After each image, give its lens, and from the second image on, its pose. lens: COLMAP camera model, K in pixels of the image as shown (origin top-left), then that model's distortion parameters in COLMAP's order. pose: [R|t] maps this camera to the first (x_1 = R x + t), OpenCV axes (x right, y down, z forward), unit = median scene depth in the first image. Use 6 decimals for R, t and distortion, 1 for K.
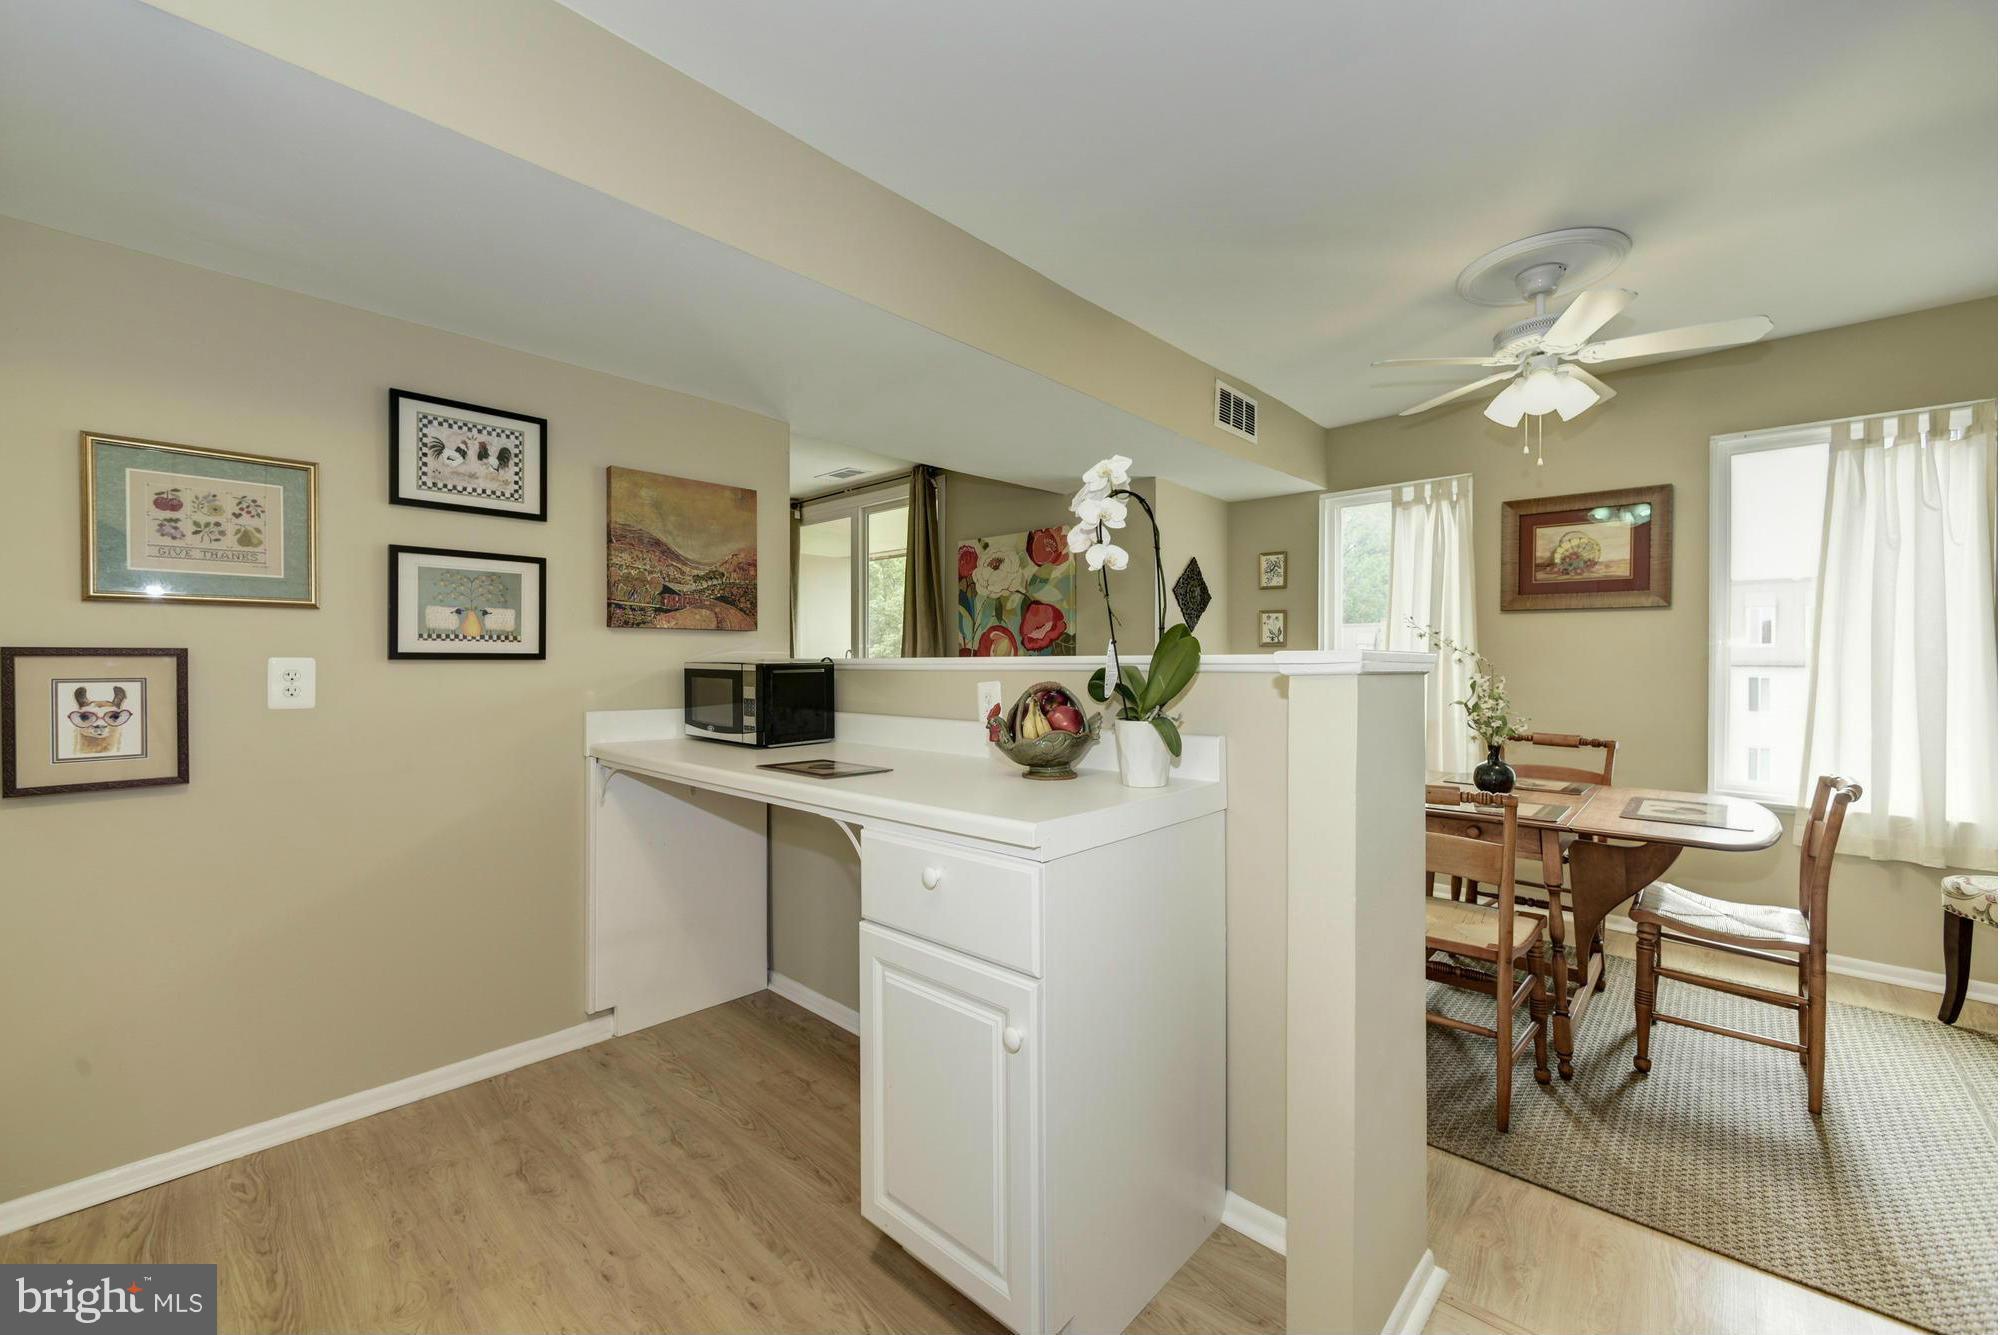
lens RADIAL K [[799.2, 0, 1000.0], [0, 799.2, 667.5], [0, 0, 1]] dist [-0.002105, -0.000482]
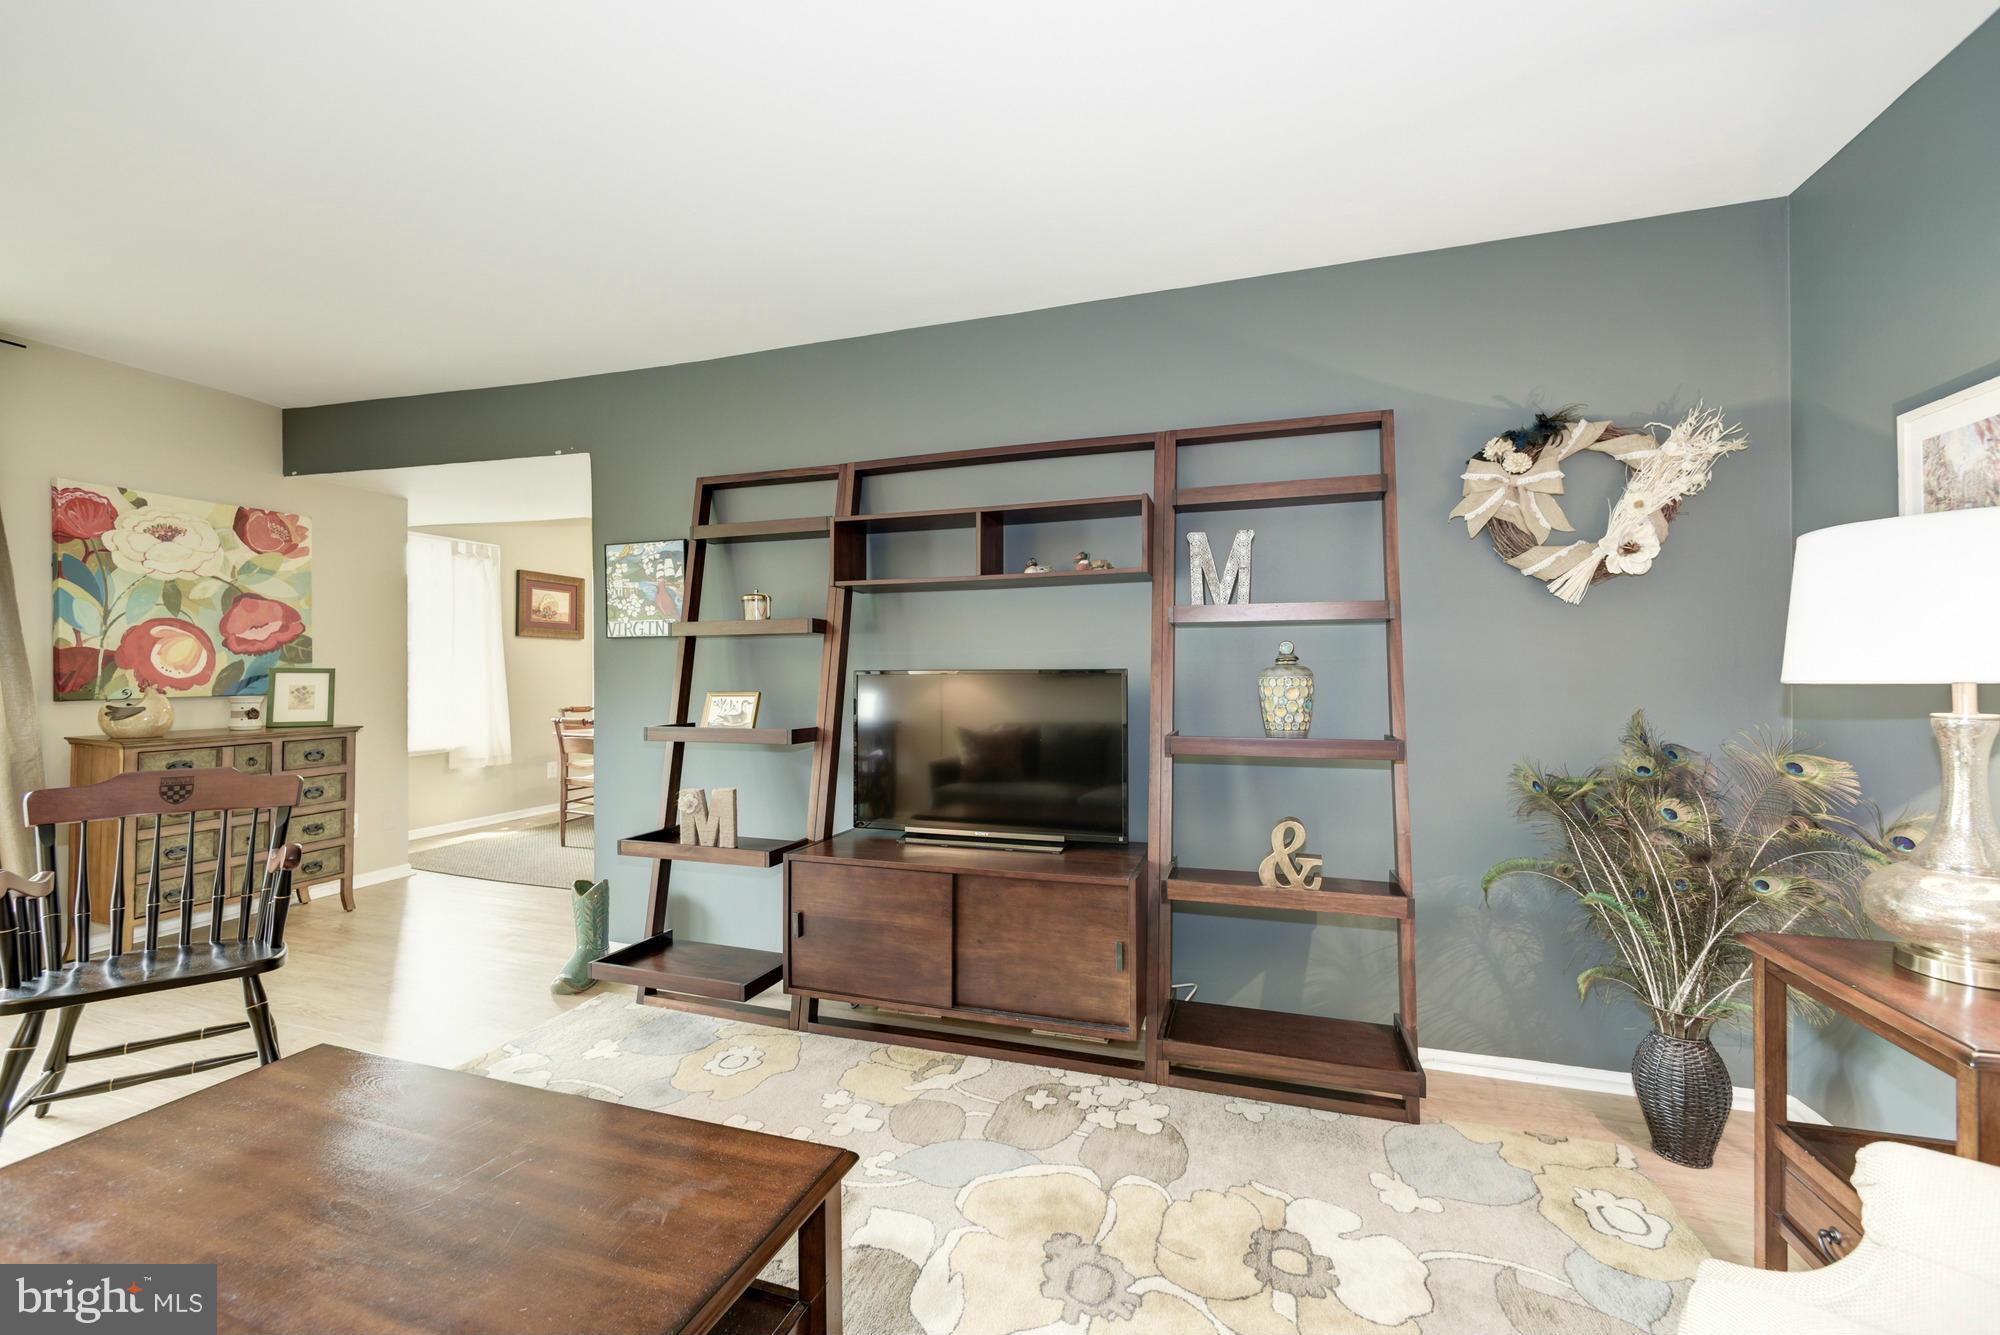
lens RADIAL K [[780.8, 0, 1005.8], [0, 780.8, 665.0], [0, 0, 1]] dist [0.000301, -0.000106]
pose [[-0.420978, 0.002083, 0.907069, -1.042634], [0.006795, 0.999977, 0.000857, -0.005674], [-0.907045, 0.006525, -0.420982, 0.653052]]
